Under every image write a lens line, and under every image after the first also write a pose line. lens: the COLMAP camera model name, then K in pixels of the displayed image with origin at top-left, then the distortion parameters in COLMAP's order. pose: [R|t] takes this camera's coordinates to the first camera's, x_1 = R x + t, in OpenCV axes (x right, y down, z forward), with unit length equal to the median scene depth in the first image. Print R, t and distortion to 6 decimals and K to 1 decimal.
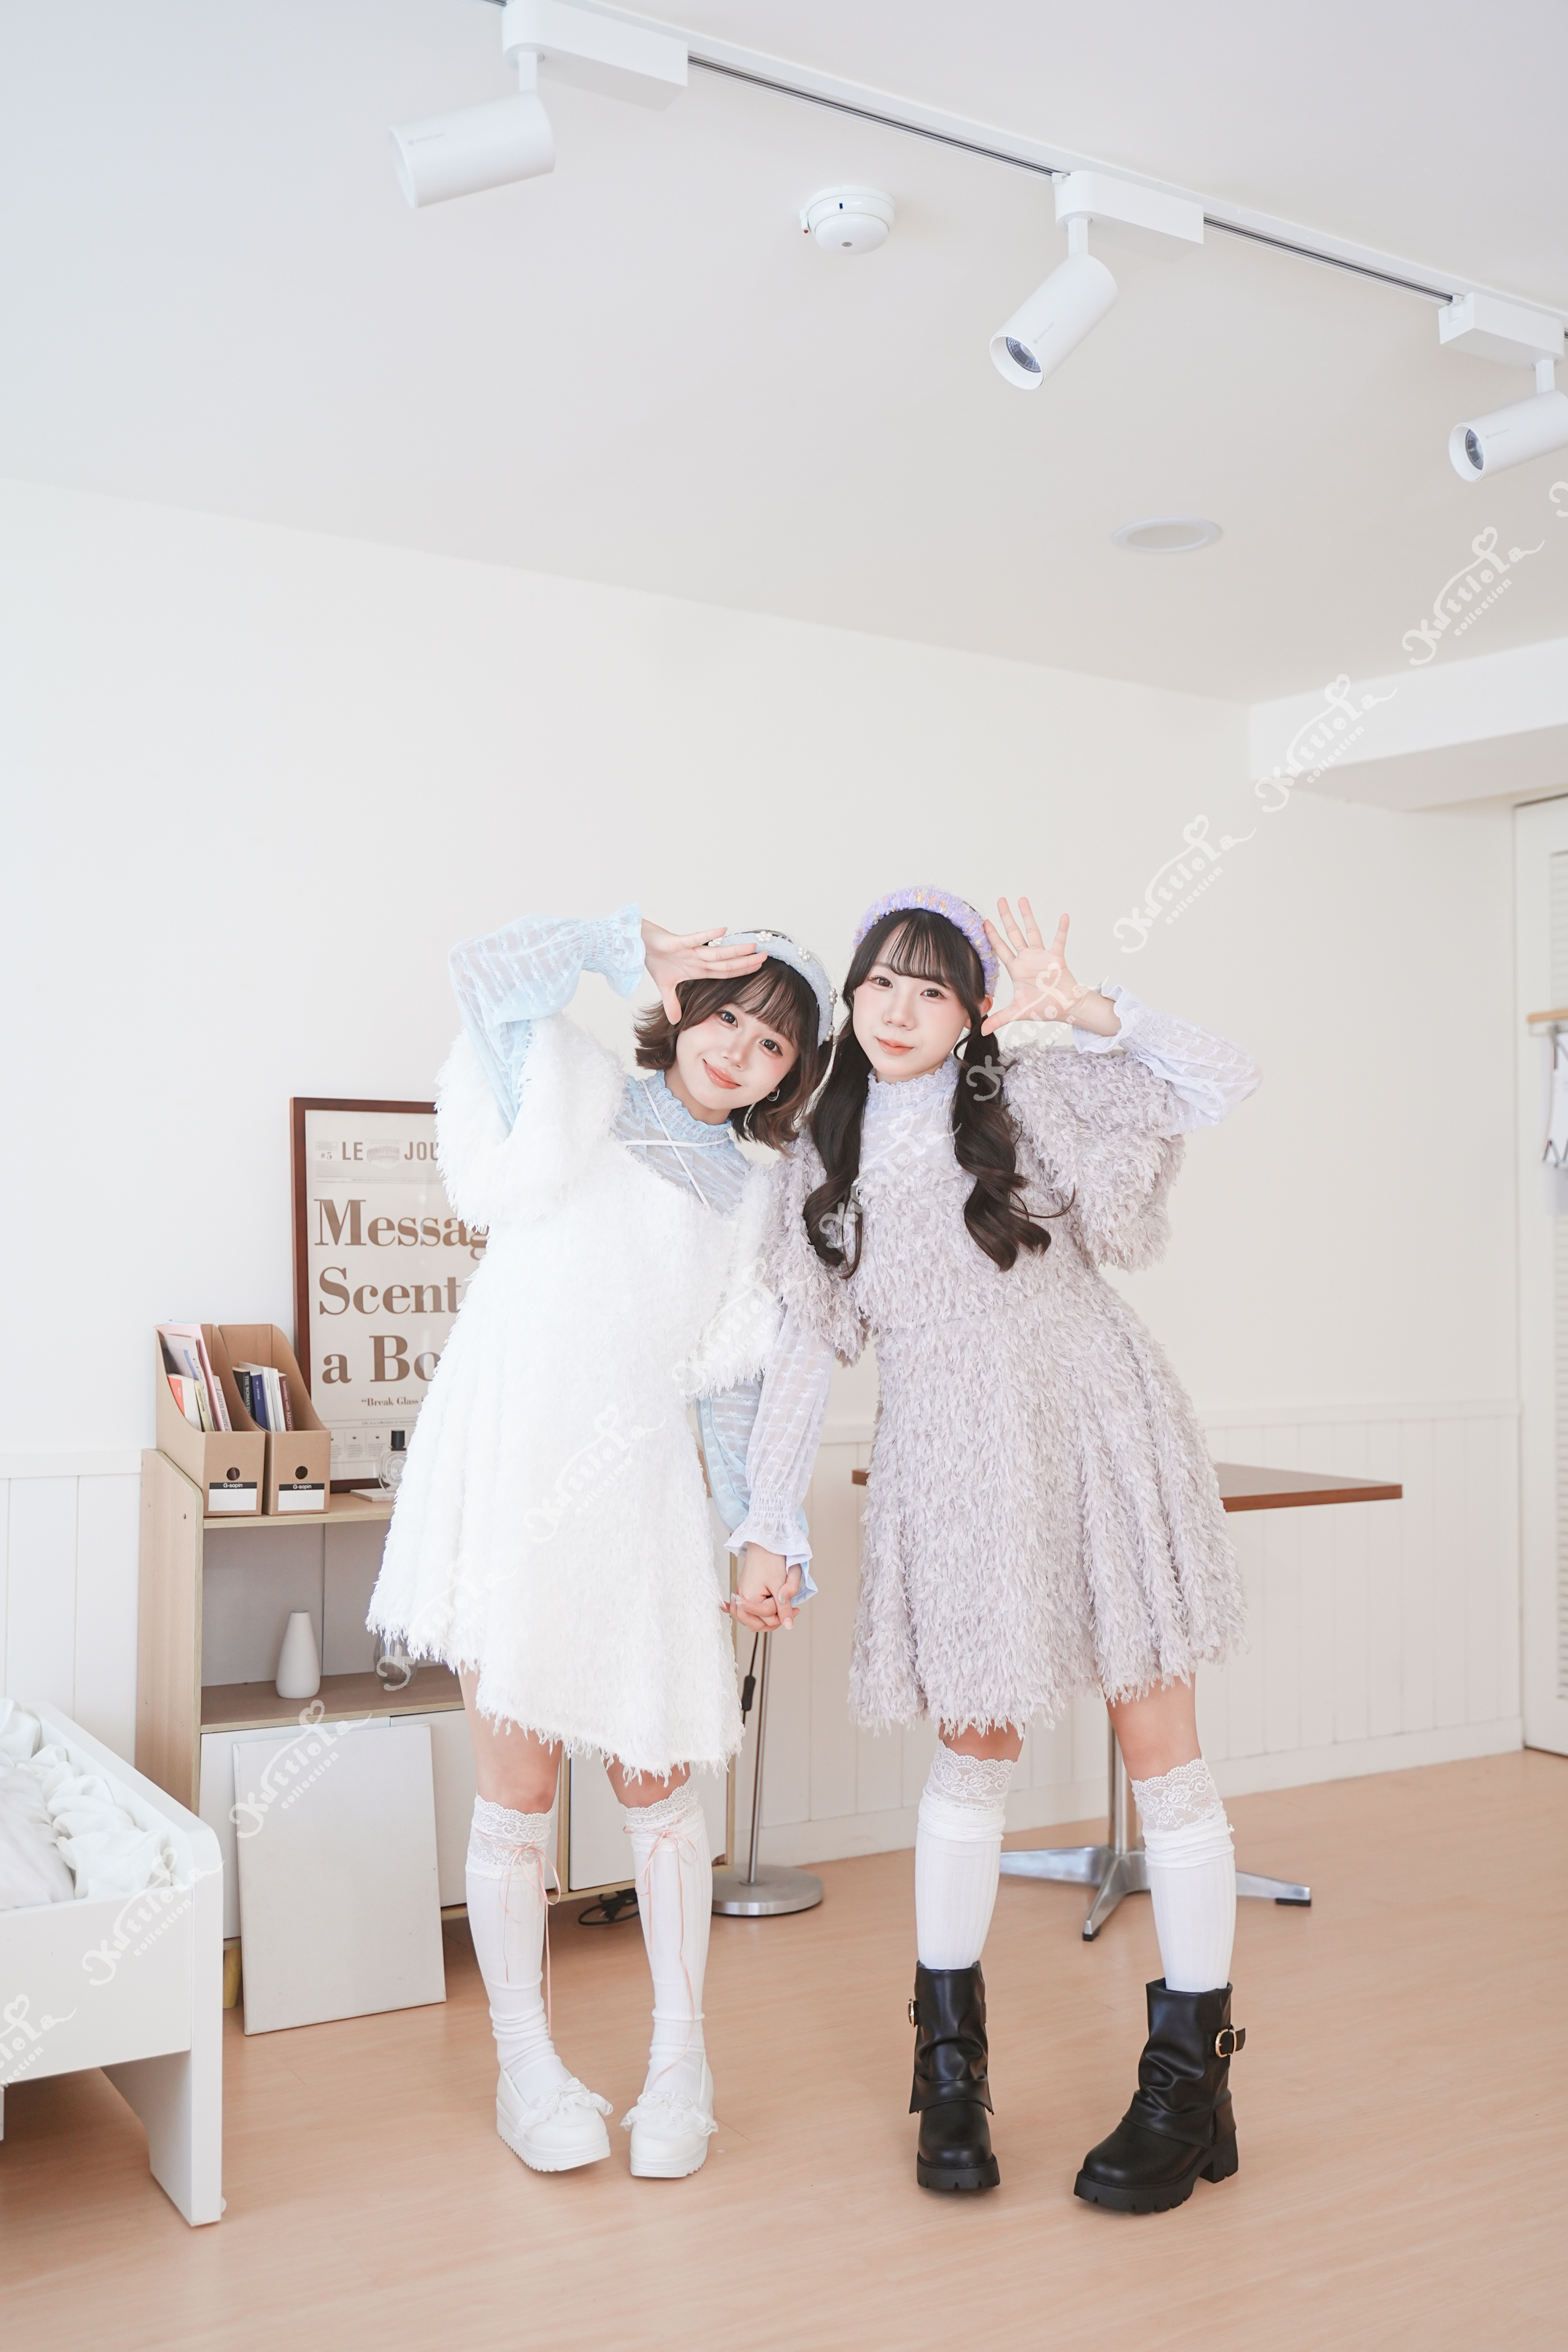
lens RADIAL K [[2243.4, 0, 784.0], [0, 2243.4, 1176.0], [0, 0, 1]] dist [-0.005634, 0.010568]
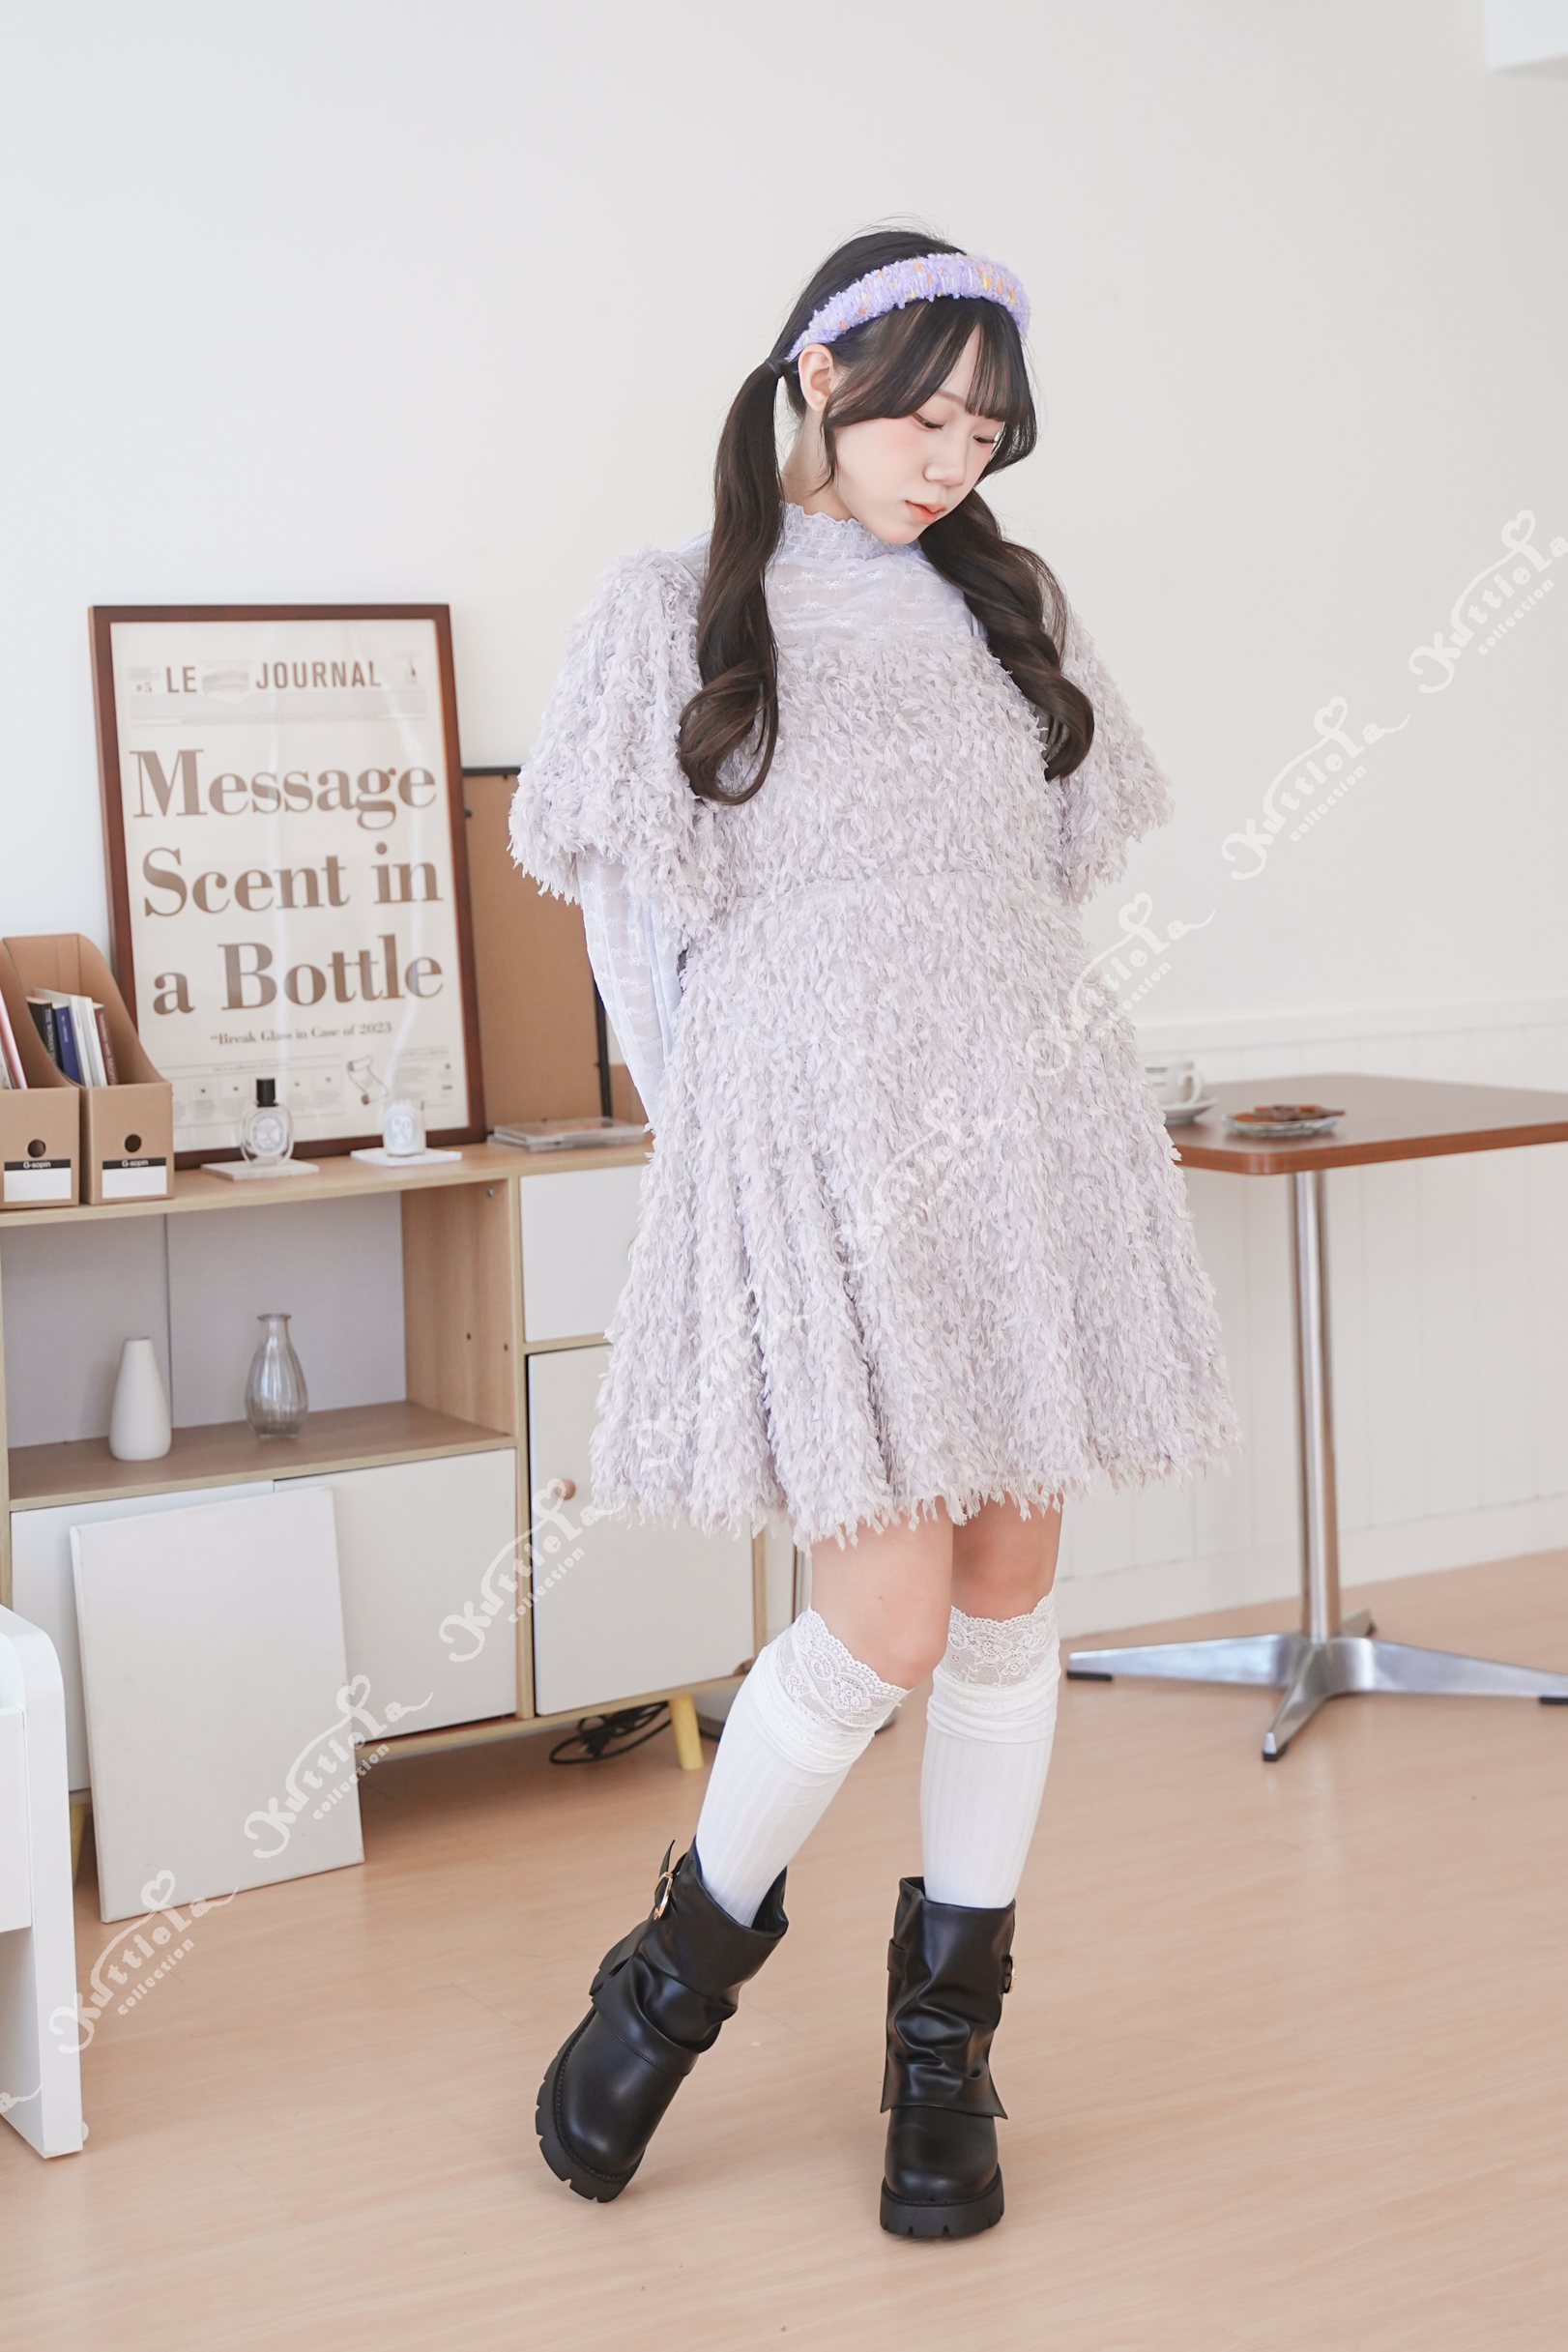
lens RADIAL K [[3559.1, 0, 842.0], [0, 3559.1, 874.7], [0, 0, 1]] dist [0.013177, -0.027491]
pose [[0.999444, -0.033348, 0.000618, 0.009080], [0.033236, 0.997294, 0.065568, -0.016601], [-0.002803, -0.065511, 0.997848, -0.103634]]
